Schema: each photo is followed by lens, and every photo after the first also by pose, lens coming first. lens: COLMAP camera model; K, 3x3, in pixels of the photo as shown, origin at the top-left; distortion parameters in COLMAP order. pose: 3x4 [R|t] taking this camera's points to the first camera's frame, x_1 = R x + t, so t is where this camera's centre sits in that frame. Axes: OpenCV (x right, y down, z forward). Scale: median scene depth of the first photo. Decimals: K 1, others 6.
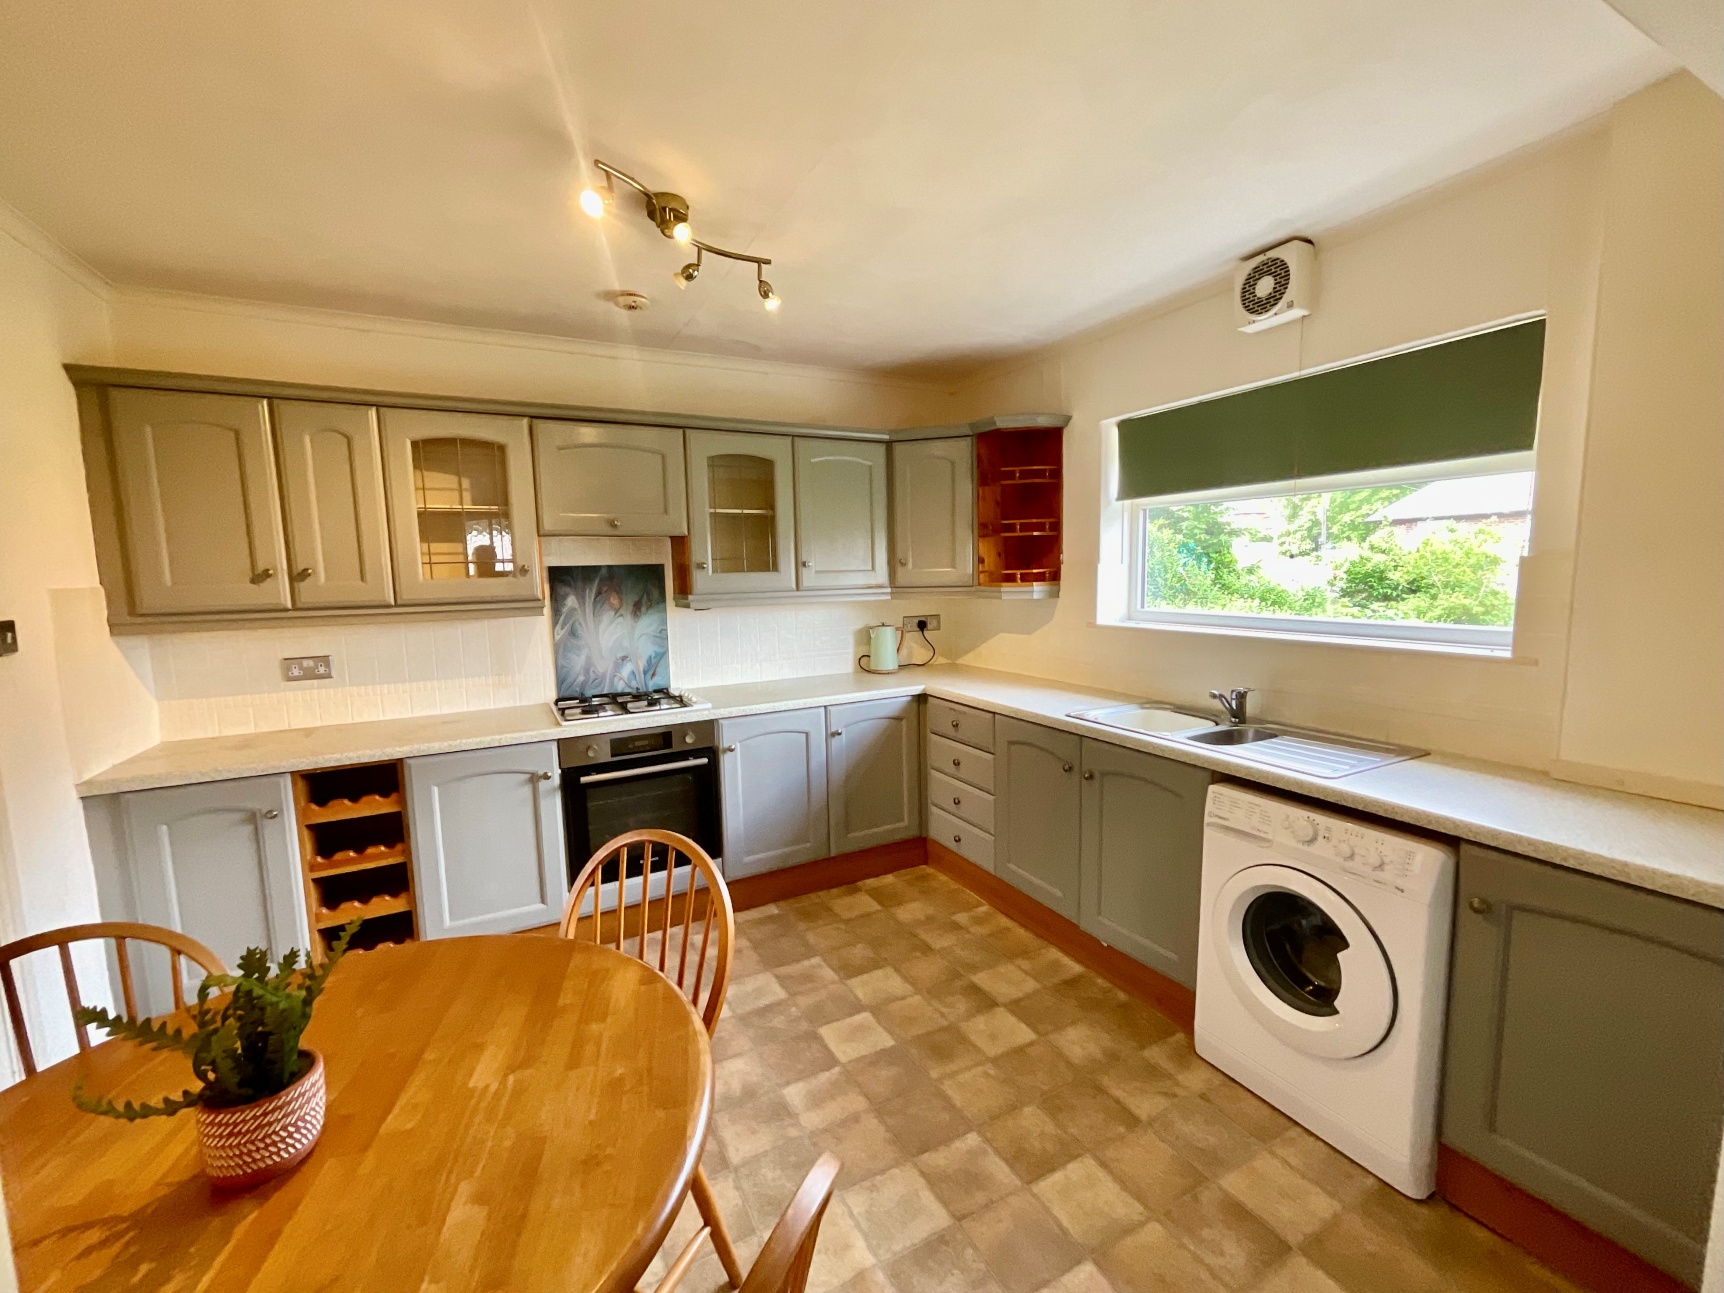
lens RADIAL K [[705.3, 0, 864.2], [0, 705.3, 642.2], [0, 0, 1]] dist [0.007958, 0.000362]
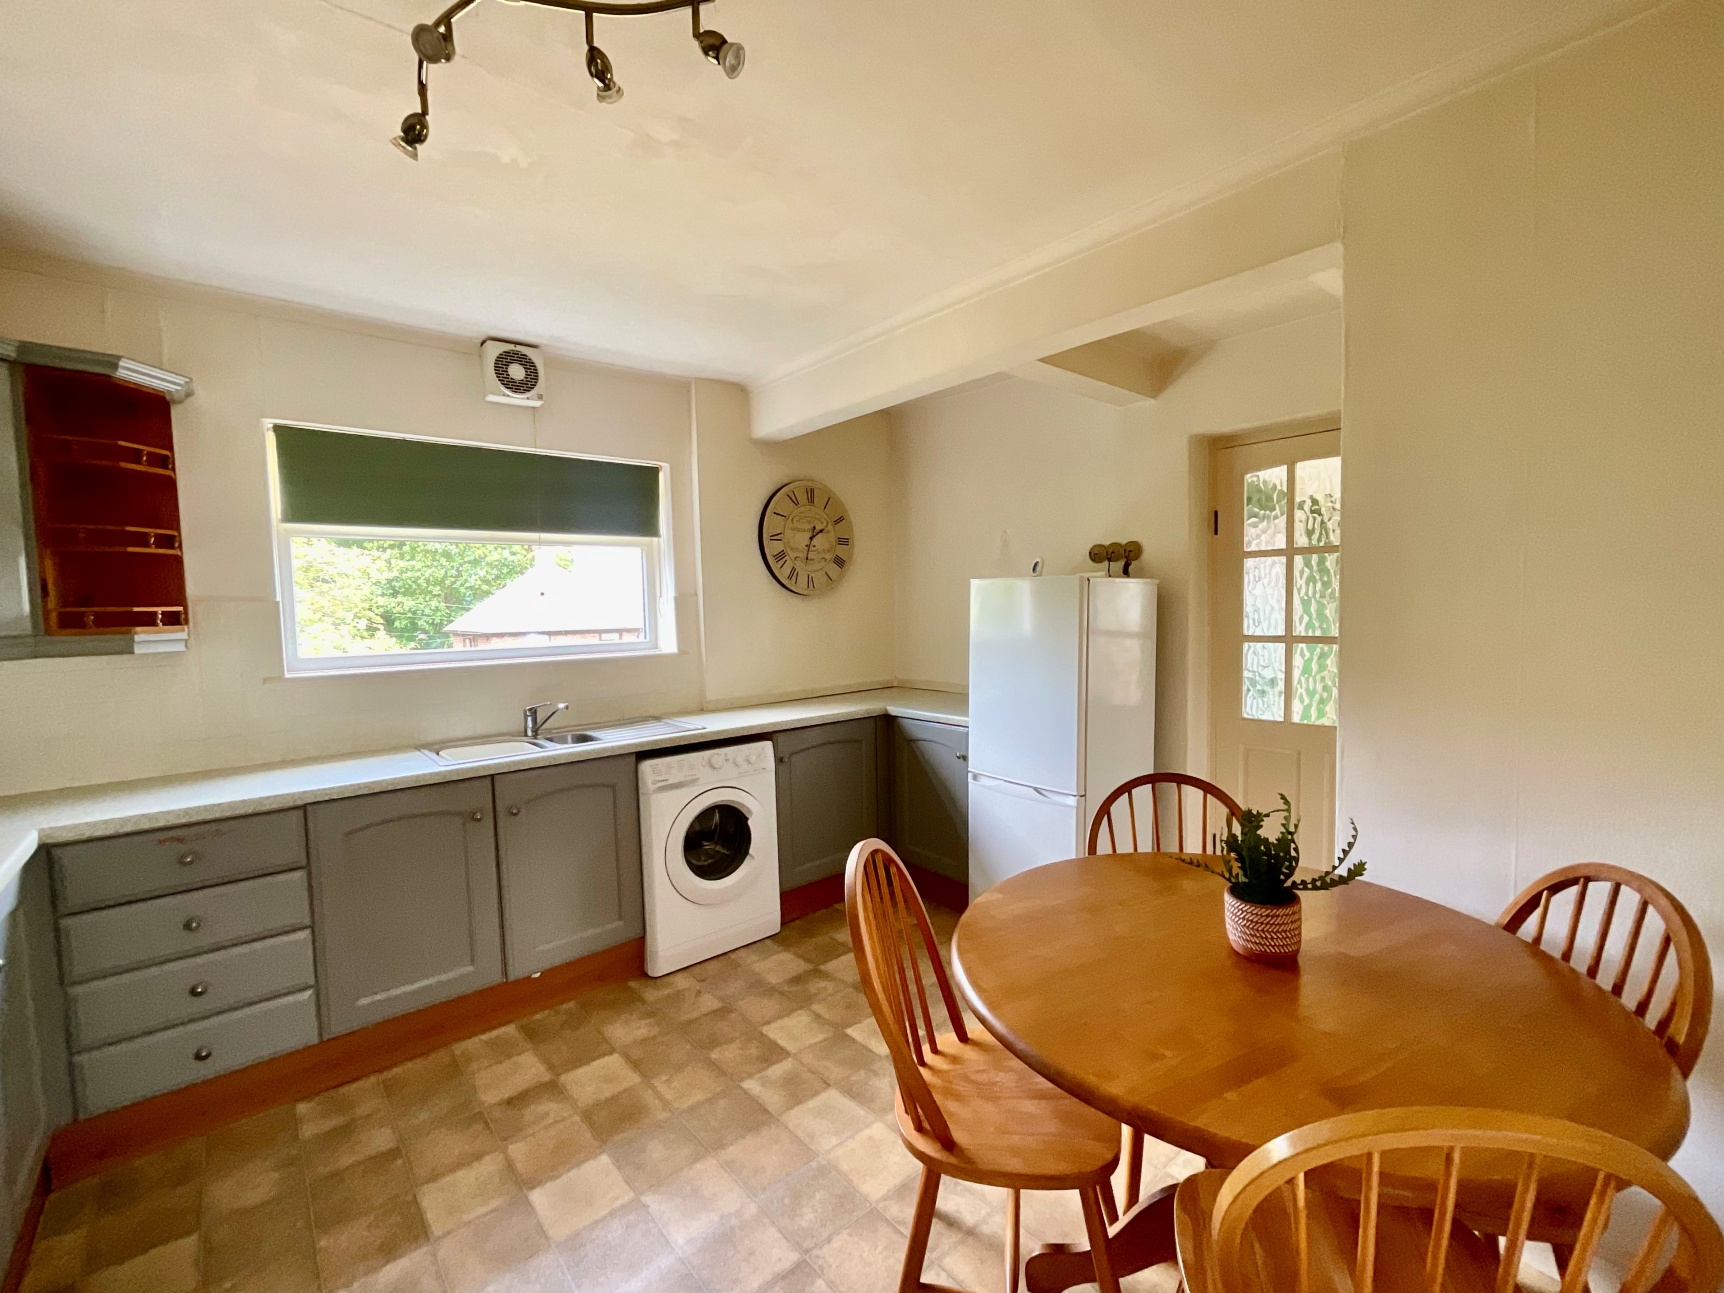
lens RADIAL K [[705.3, 0, 864.2], [0, 705.3, 642.2], [0, 0, 1]] dist [0.007958, 0.000362]
pose [[-0.191821, -0.025200, 0.981106, -0.743446], [0.133201, 0.989752, 0.051464, -0.026589], [-0.972349, 0.140556, -0.186499, 0.707180]]
